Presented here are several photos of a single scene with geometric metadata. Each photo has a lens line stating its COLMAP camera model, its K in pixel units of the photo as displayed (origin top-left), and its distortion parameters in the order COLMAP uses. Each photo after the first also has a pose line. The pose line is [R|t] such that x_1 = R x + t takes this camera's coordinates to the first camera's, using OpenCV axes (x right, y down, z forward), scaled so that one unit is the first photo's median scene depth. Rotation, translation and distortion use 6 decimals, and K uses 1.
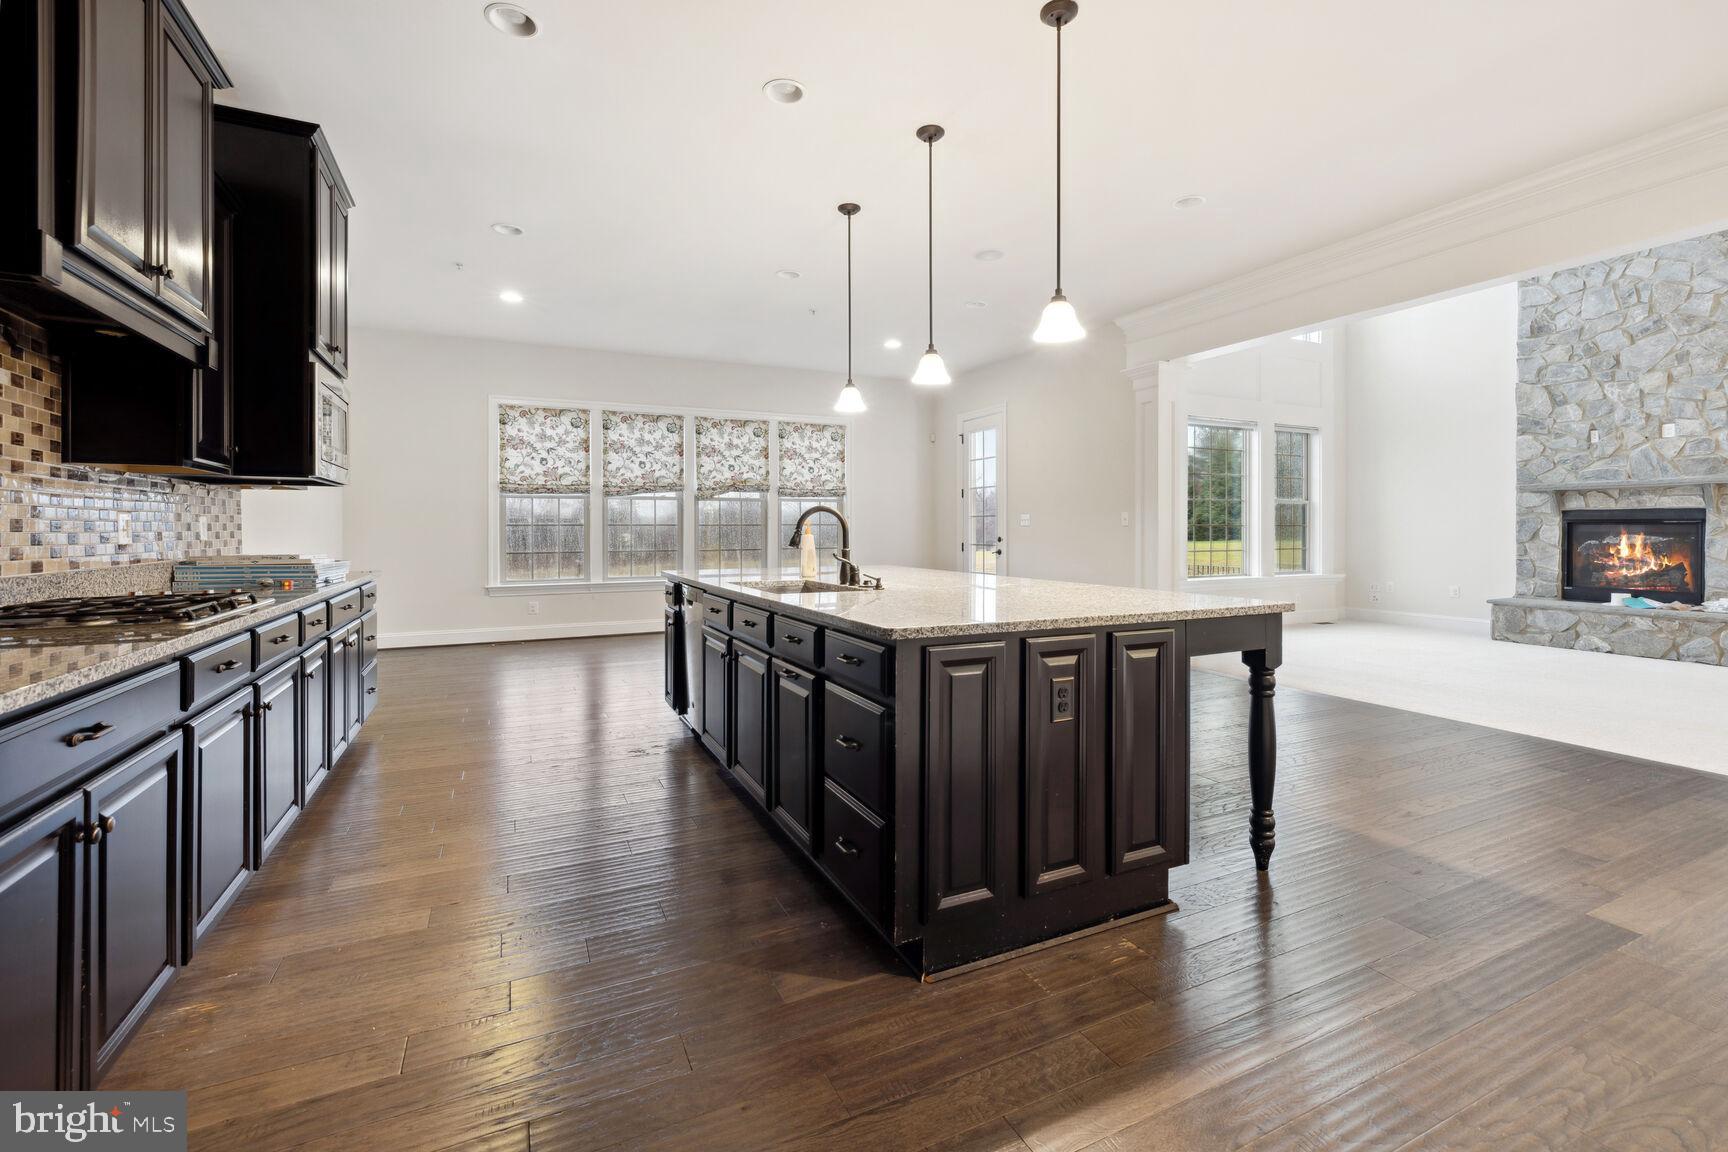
lens RADIAL K [[729.3, 0, 862.1], [0, 729.3, 529.8], [0, 0, 1]] dist [-0.000818, 0.000052]
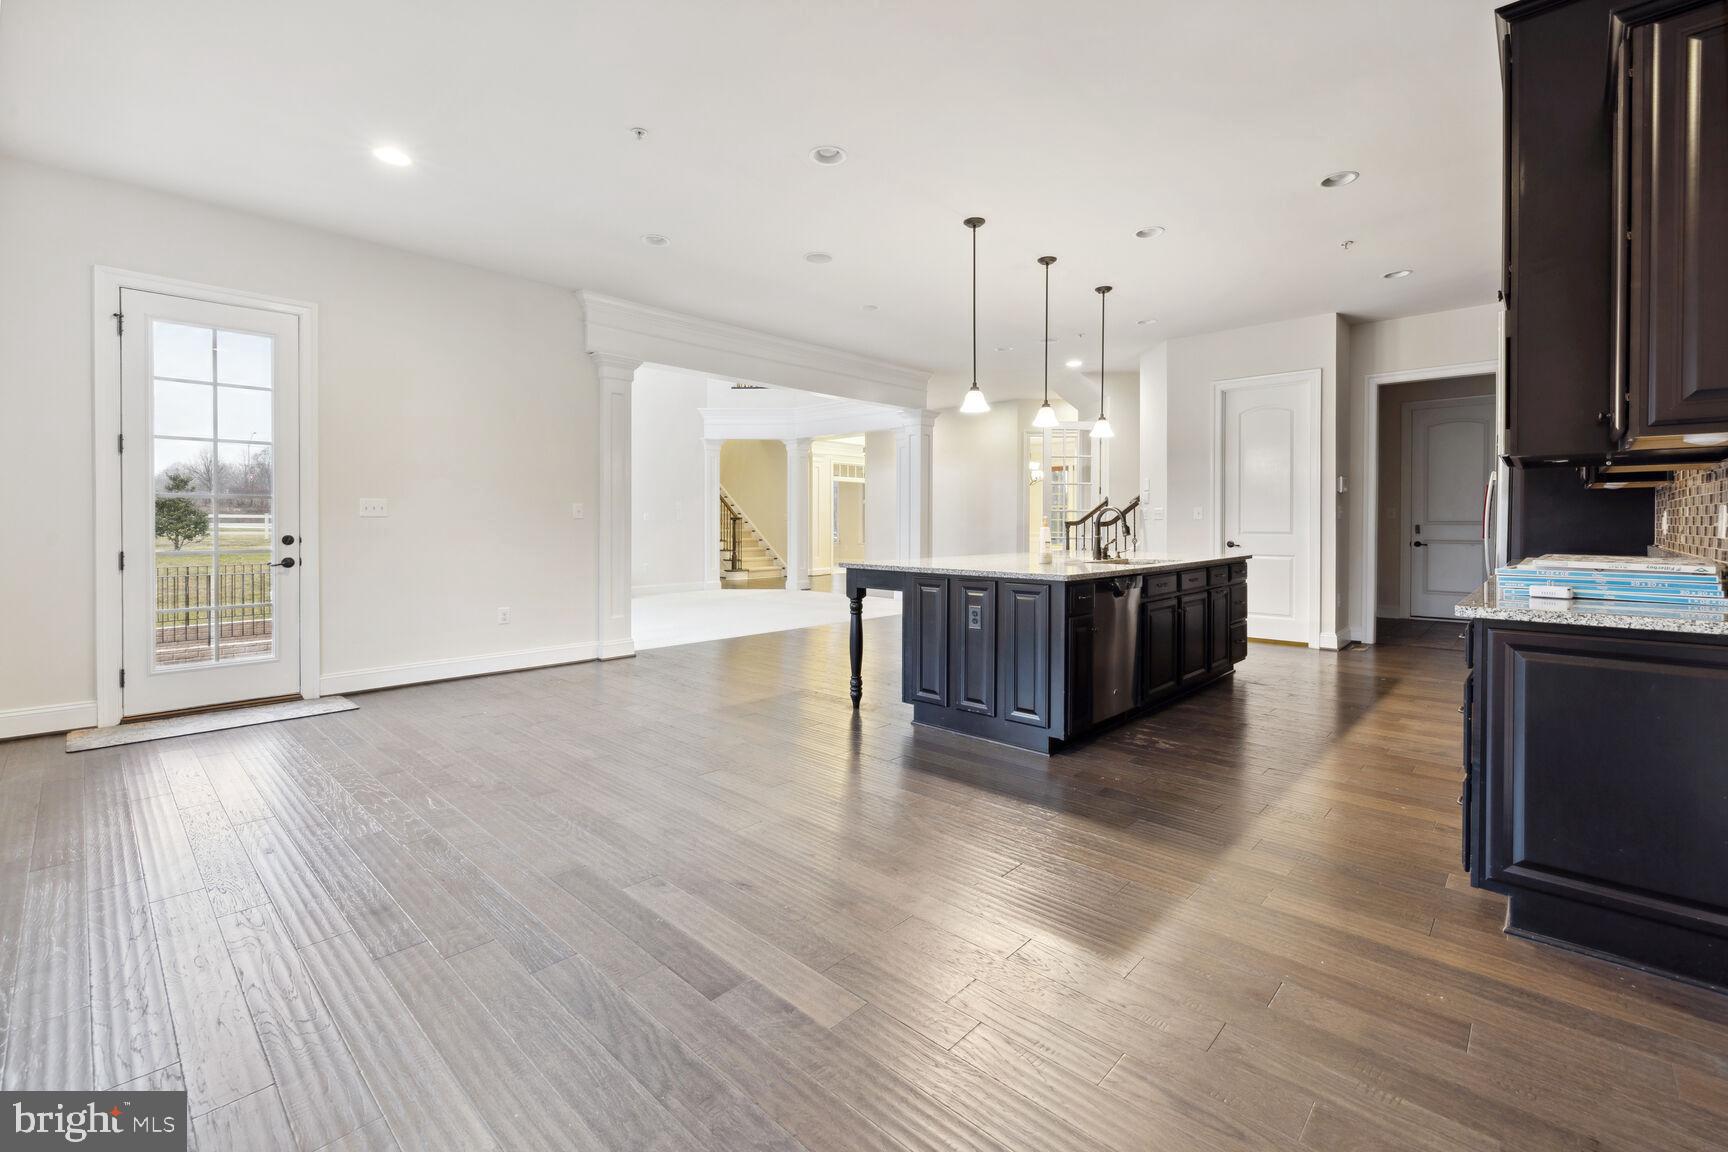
lens RADIAL K [[734.3, 0, 870.1], [0, 734.3, 530.8], [0, 0, 1]] dist [0.001520, 0.000292]
pose [[-0.368958, -0.017760, 0.929276, -0.502525], [-0.003890, 0.999838, 0.017564, -0.005597], [-0.929438, 0.002866, -0.368968, 0.792612]]
